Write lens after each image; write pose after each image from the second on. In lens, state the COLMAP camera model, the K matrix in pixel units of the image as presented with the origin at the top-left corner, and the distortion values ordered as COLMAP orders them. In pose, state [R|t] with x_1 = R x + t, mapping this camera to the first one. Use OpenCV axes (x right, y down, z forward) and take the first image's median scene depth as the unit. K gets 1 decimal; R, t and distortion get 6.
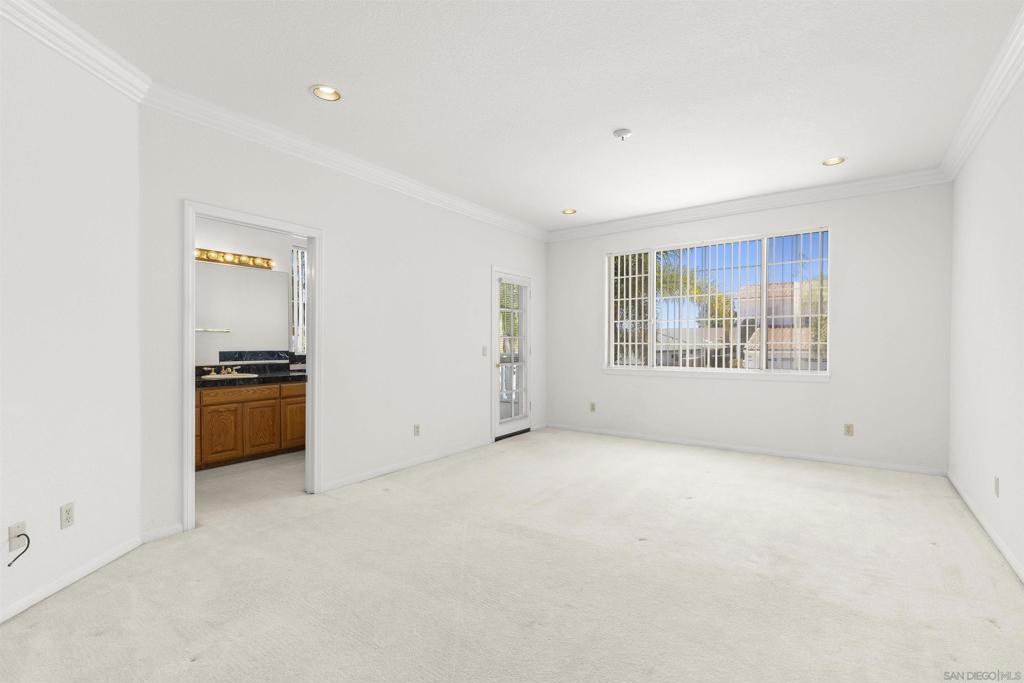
lens RADIAL K [[459.4, 0, 514.6], [0, 459.4, 340.7], [0, 0, 1]] dist [0.004454, -0.000235]
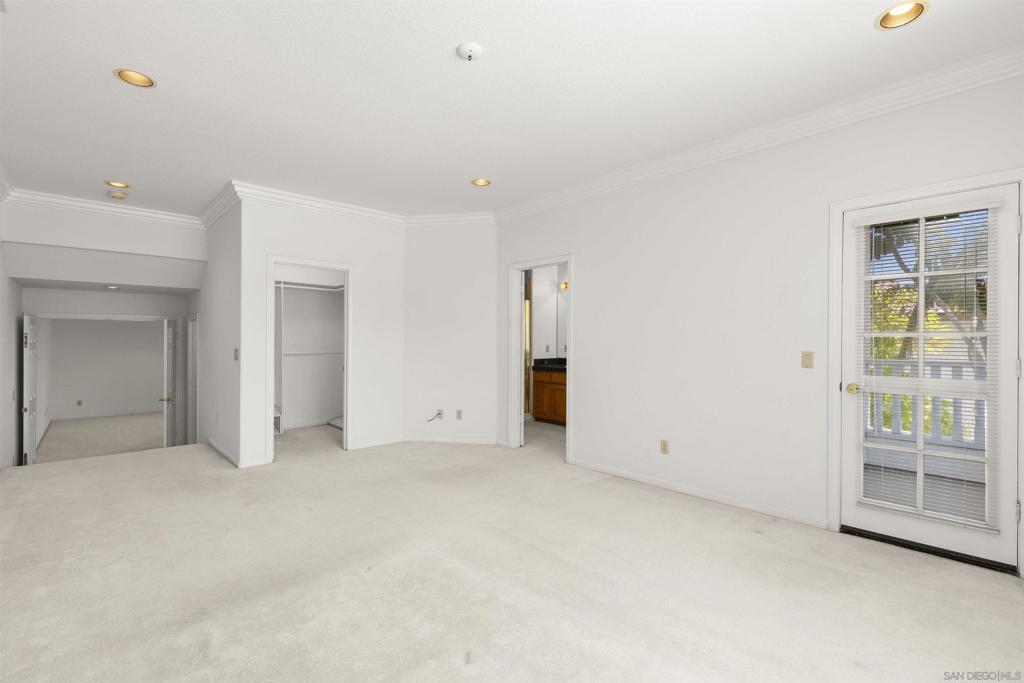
lens RADIAL K [[459.4, 0, 514.6], [0, 459.4, 340.7], [0, 0, 1]] dist [0.004454, -0.000235]
pose [[-0.204784, -0.000729, -0.978807, 0.833599], [0.002947, 0.999995, -0.001362, -0.003651], [0.978803, -0.003164, -0.204781, 1.108439]]
